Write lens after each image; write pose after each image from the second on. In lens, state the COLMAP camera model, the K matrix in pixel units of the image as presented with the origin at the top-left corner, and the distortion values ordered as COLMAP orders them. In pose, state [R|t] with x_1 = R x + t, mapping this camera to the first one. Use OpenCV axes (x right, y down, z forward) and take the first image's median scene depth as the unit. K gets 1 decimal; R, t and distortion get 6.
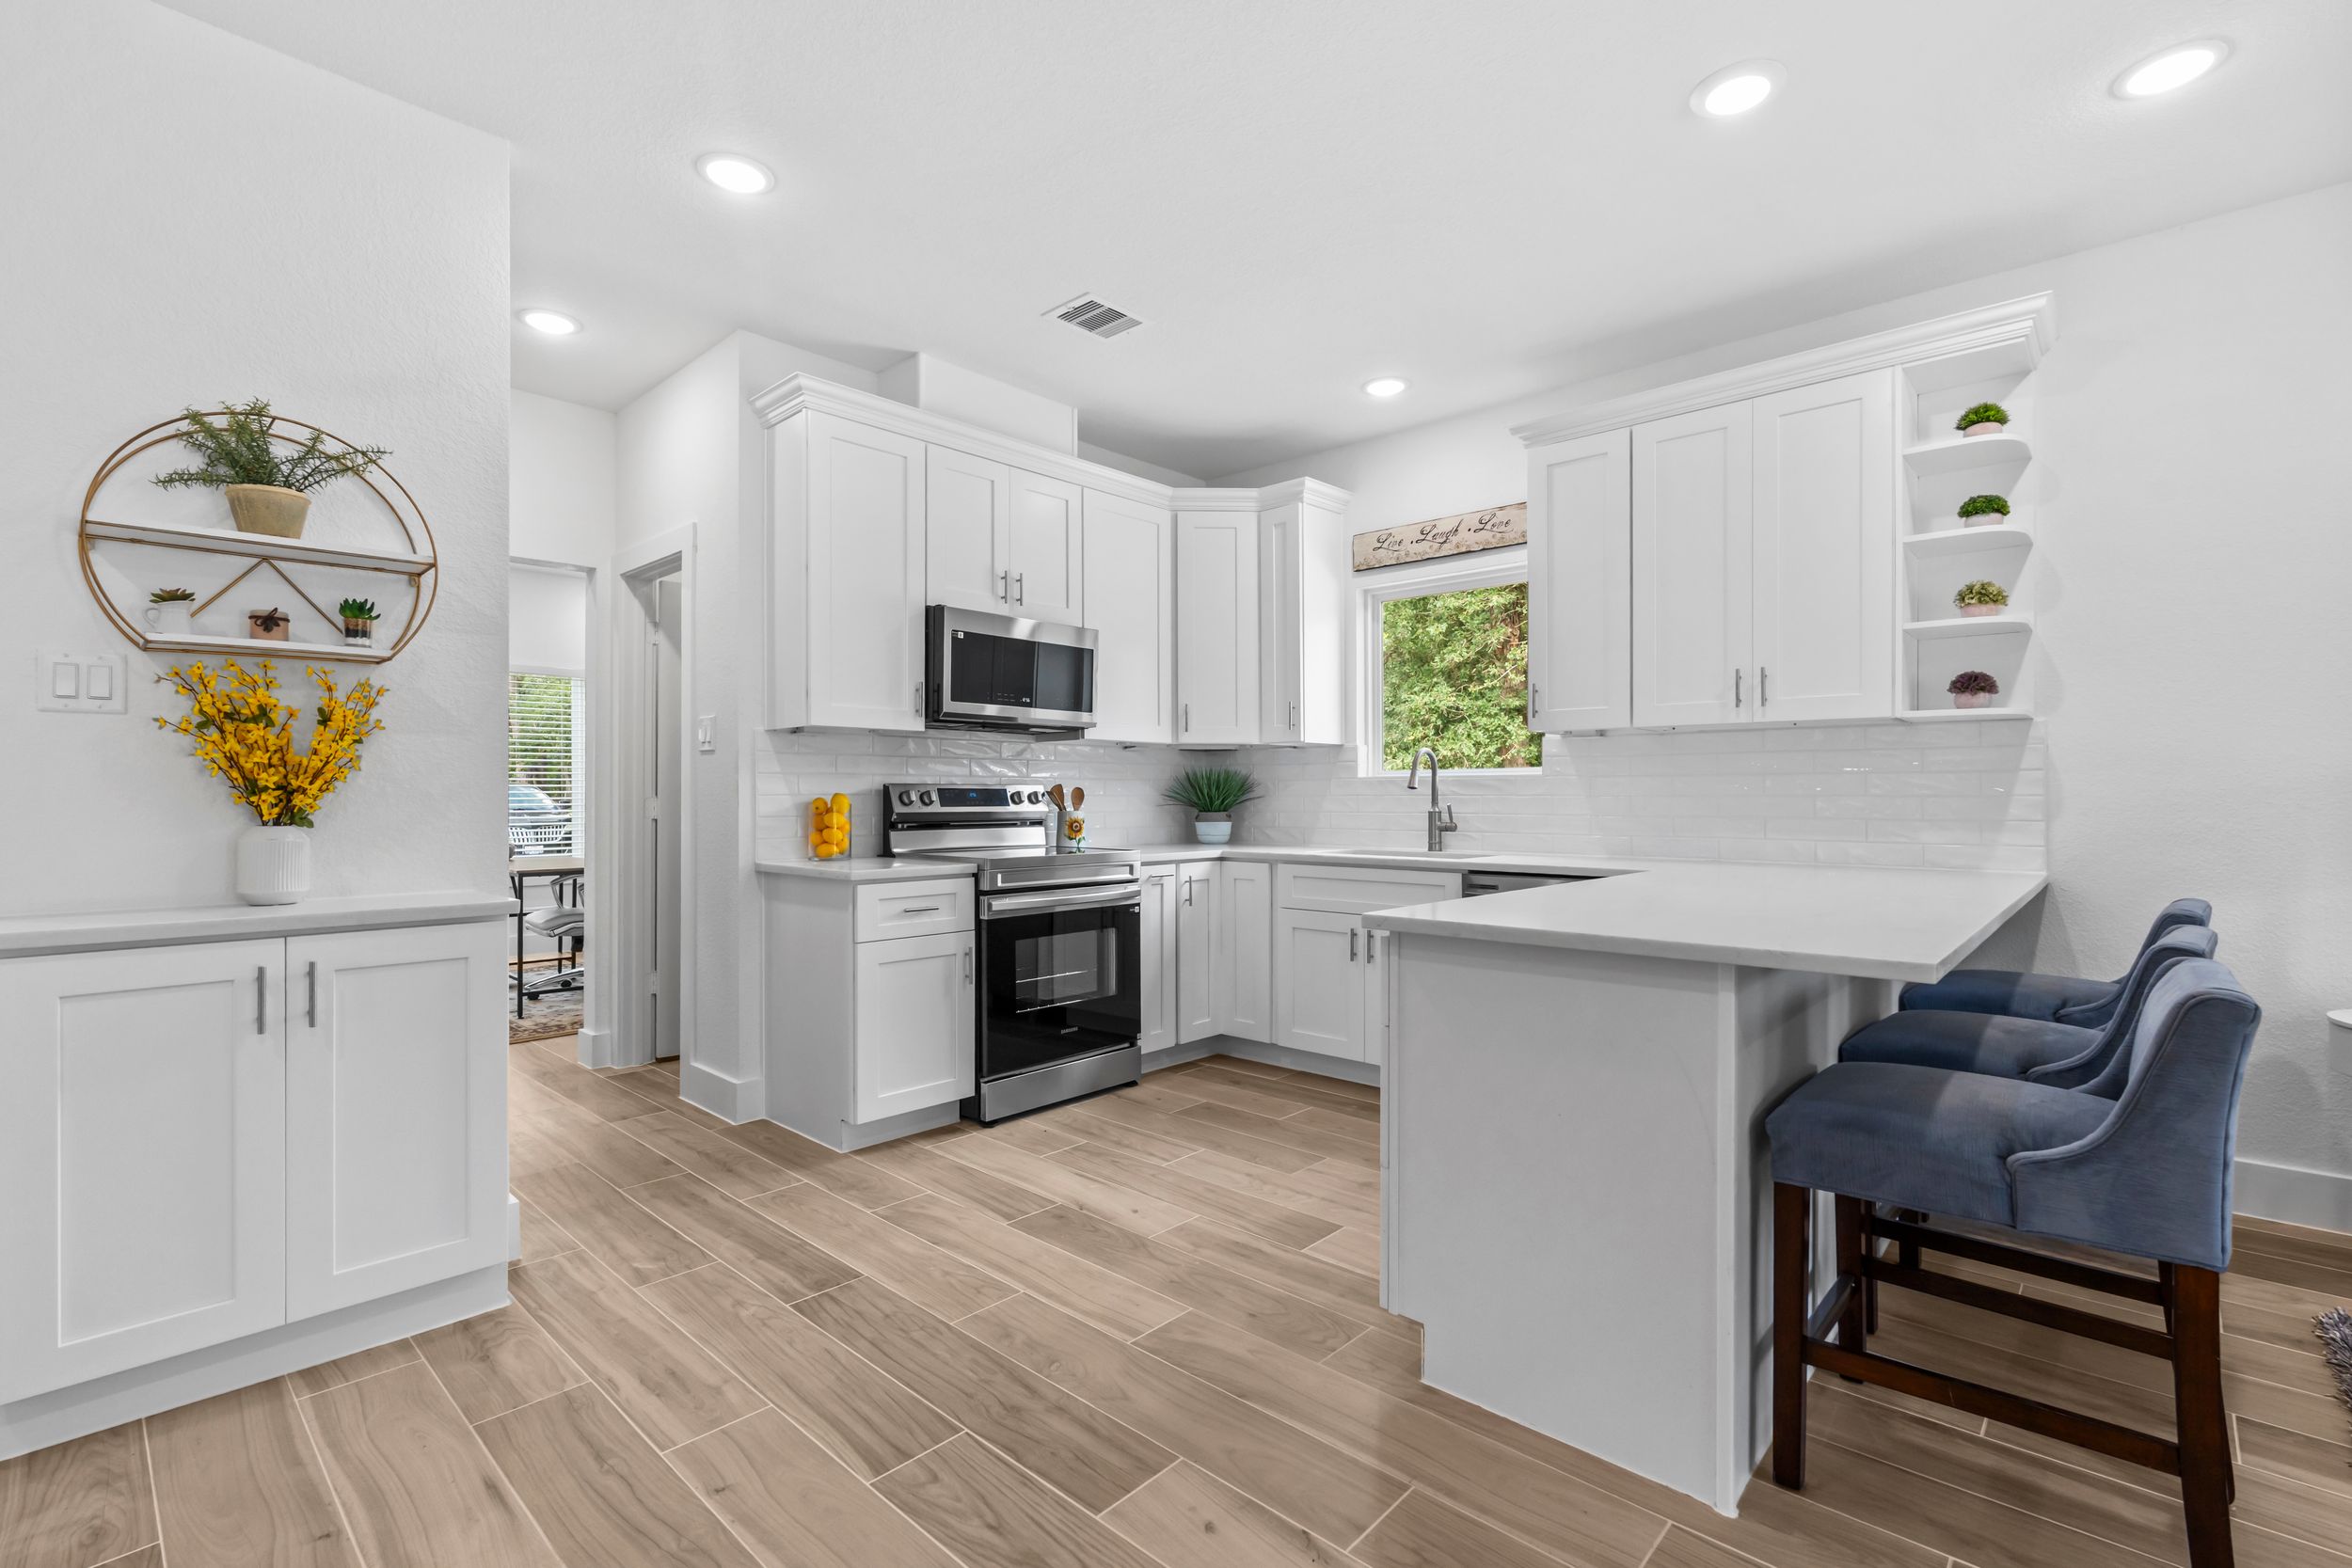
lens RADIAL K [[1050.1, 0, 1167.0], [0, 1050.1, 791.7], [0, 0, 1]] dist [-0.003552, 0.000390]
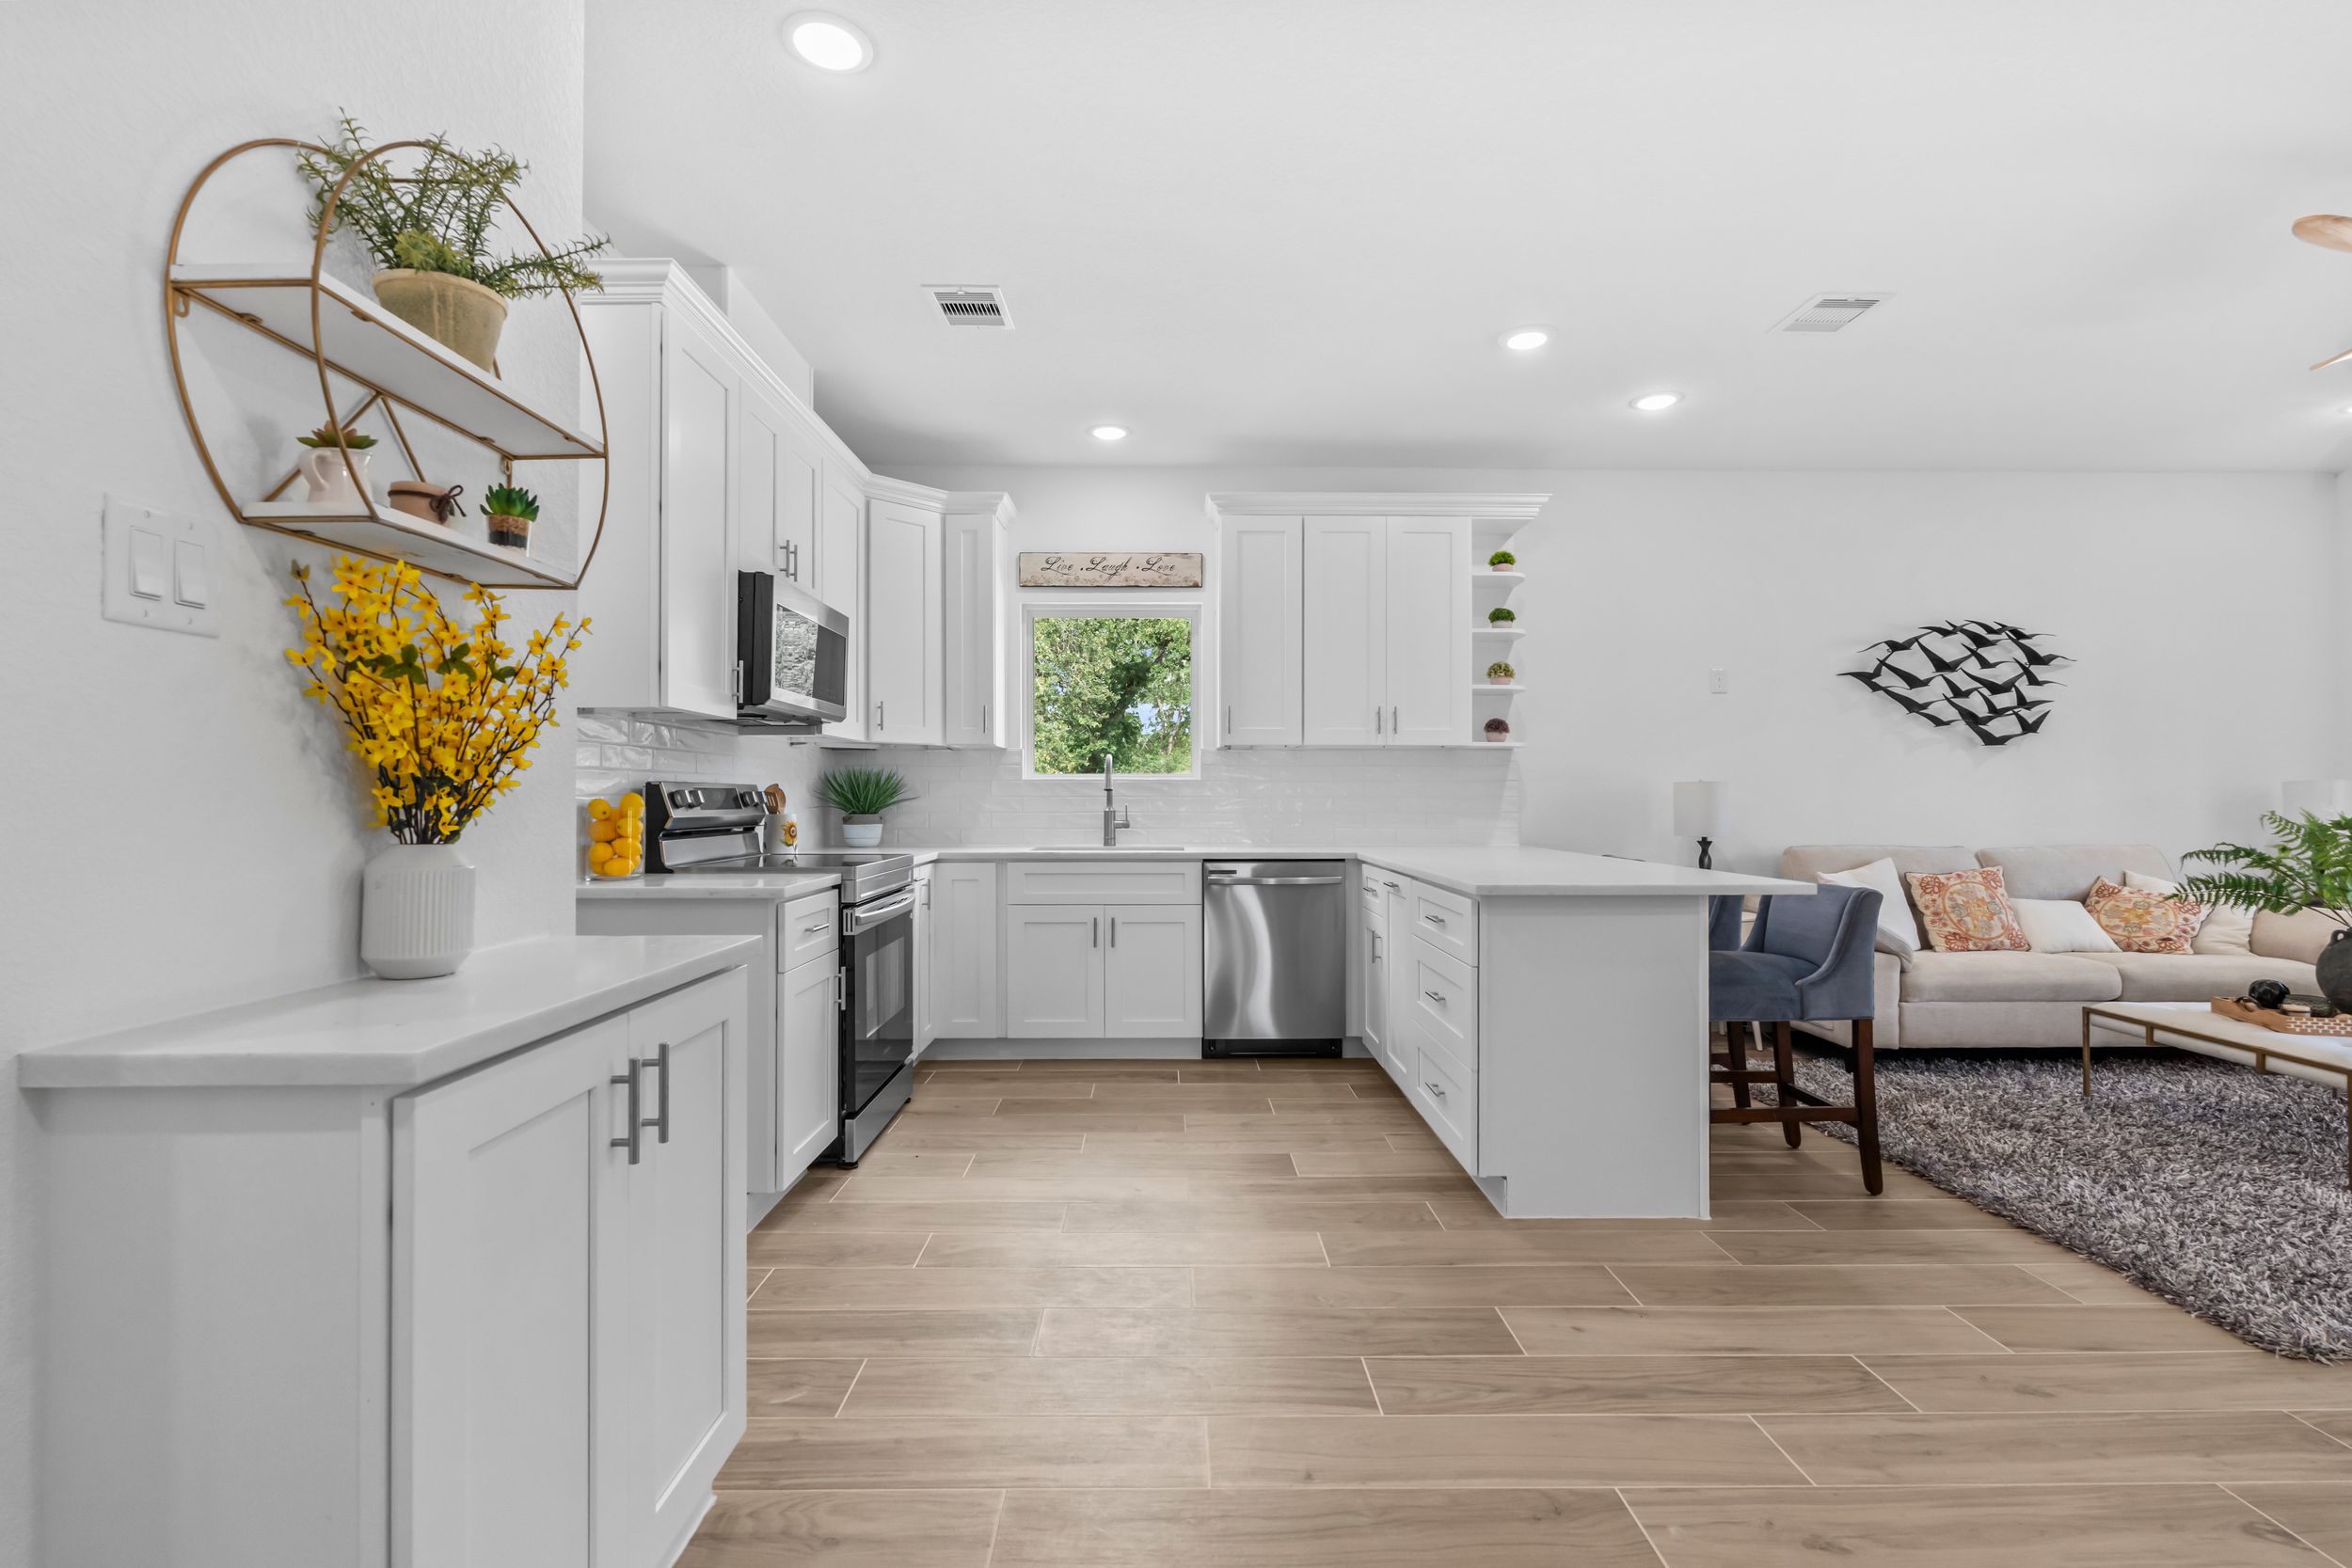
lens RADIAL K [[1050.1, 0, 1168.2], [0, 1050.1, 781.6], [0, 0, 1]] dist [-0.003552, 0.000390]
pose [[0.725071, 0.010925, 0.688588, -0.631874], [-0.003218, 0.999917, -0.012476, 0.001781], [-0.688667, 0.006830, 0.725046, 0.178802]]
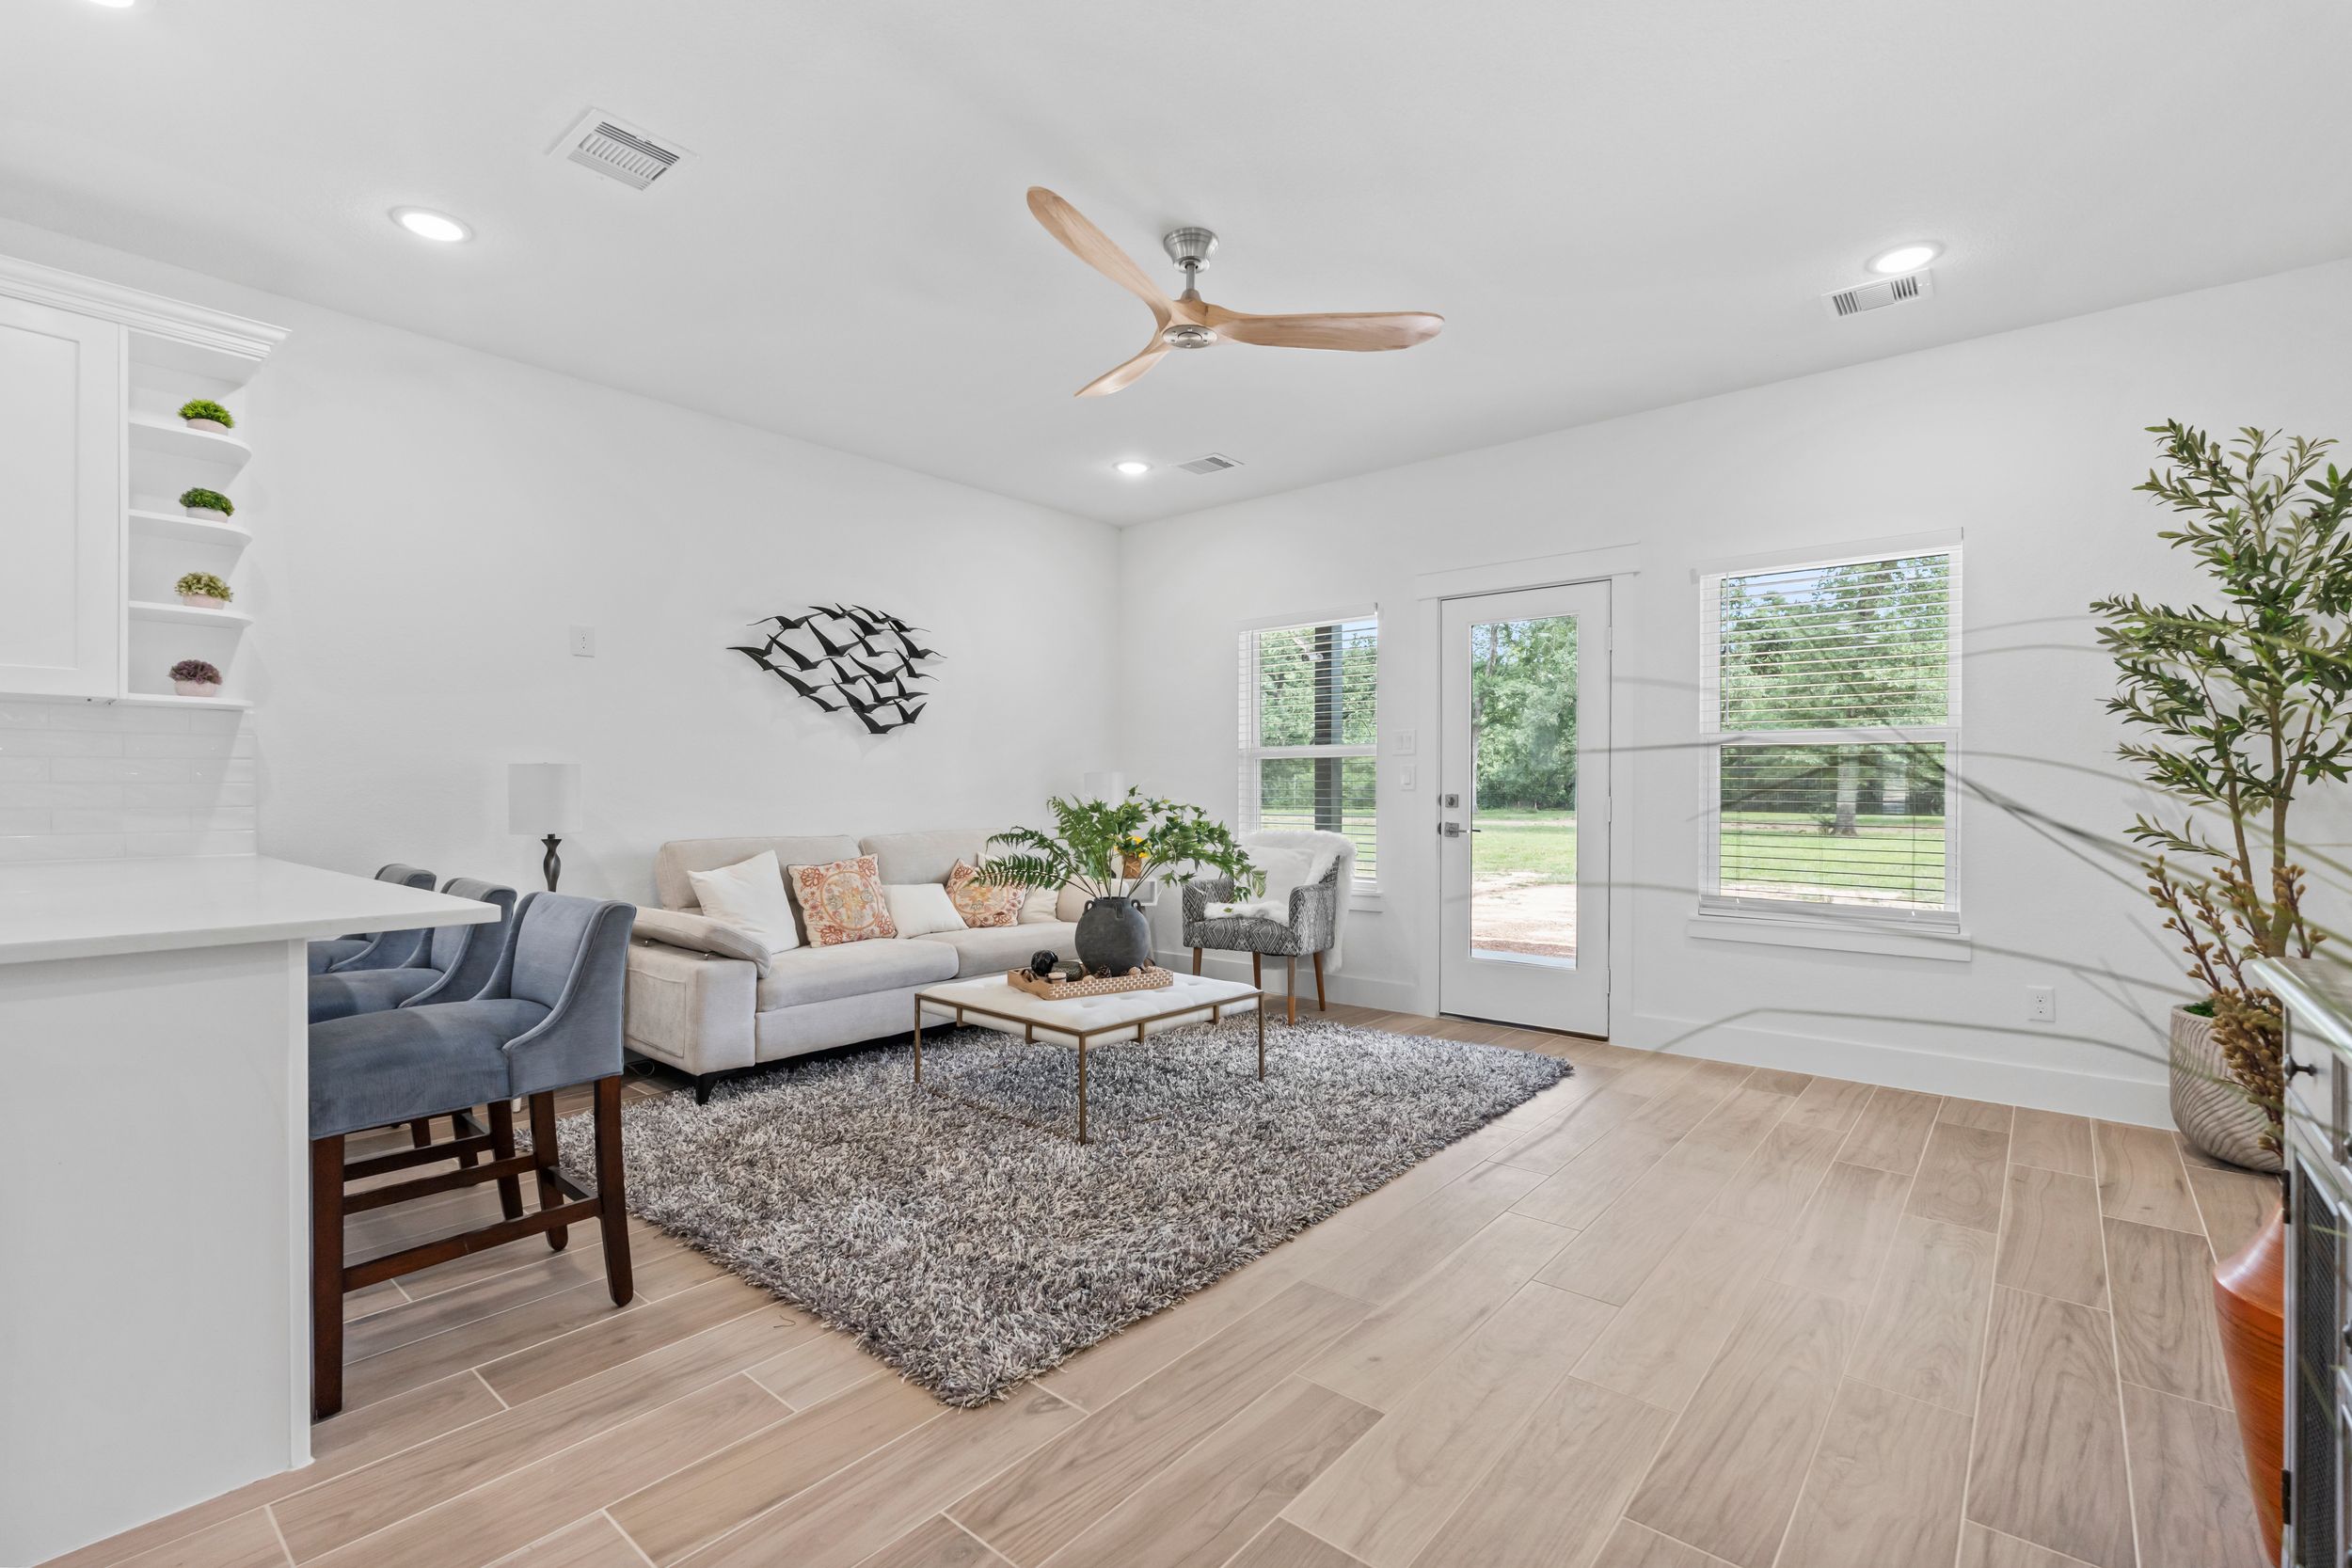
lens RADIAL K [[1050.1, 0, 1175.1], [0, 1050.1, 794.7], [0, 0, 1]] dist [-0.003552, 0.000390]
pose [[-0.046235, -0.004711, 0.998919, -0.268422], [-0.004029, 0.999982, 0.004530, 0.006720], [-0.998922, -0.003815, -0.046253, 0.091224]]
